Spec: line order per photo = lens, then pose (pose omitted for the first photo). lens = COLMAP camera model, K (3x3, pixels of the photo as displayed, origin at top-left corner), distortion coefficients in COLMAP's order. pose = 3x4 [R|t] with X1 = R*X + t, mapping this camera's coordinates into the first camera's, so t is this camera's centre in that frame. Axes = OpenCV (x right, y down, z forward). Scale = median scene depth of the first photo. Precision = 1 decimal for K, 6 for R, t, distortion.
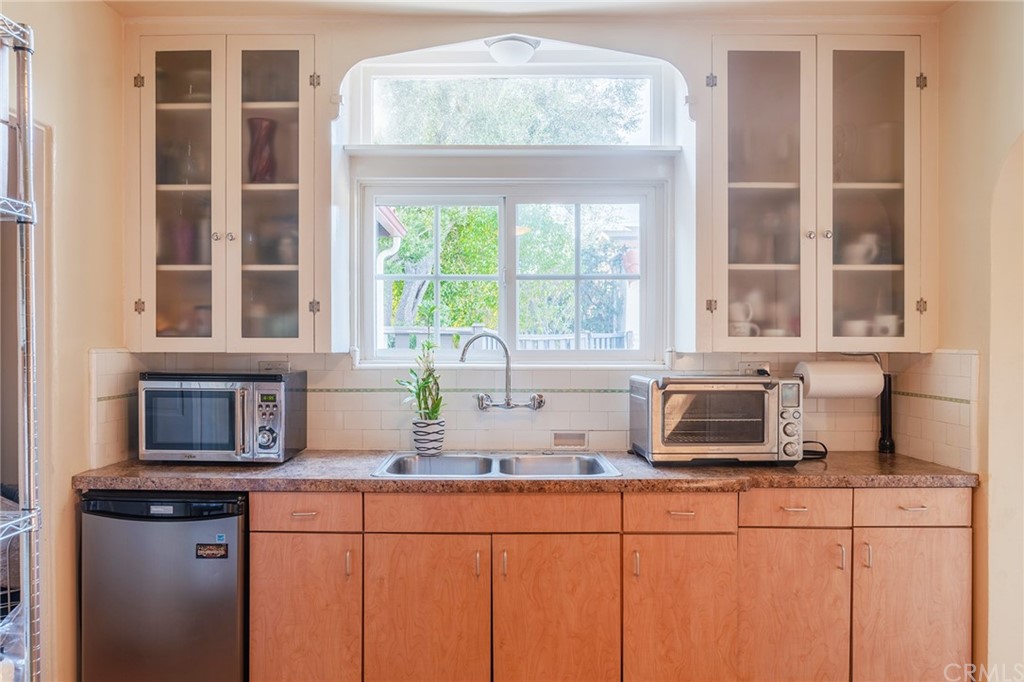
lens RADIAL K [[704.7, 0, 512.0], [0, 704.7, 341.0], [0, 0, 1]] dist [-0.021054, 0.002968]
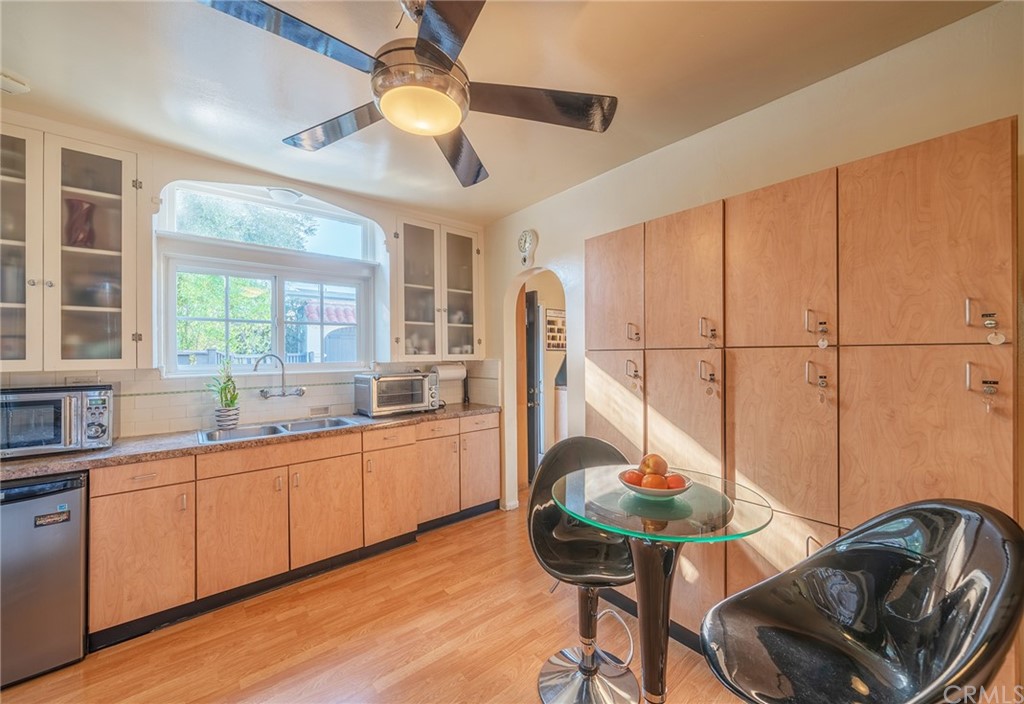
lens RADIAL K [[397.0, 0, 511.0], [0, 397.0, 343.2], [0, 0, 1]] dist [0.001148, 0.000174]
pose [[0.766133, 0.008061, 0.642632, -0.229511], [0.013552, 0.999496, -0.028693, -0.002618], [-0.642539, 0.030691, 0.765638, -0.147136]]
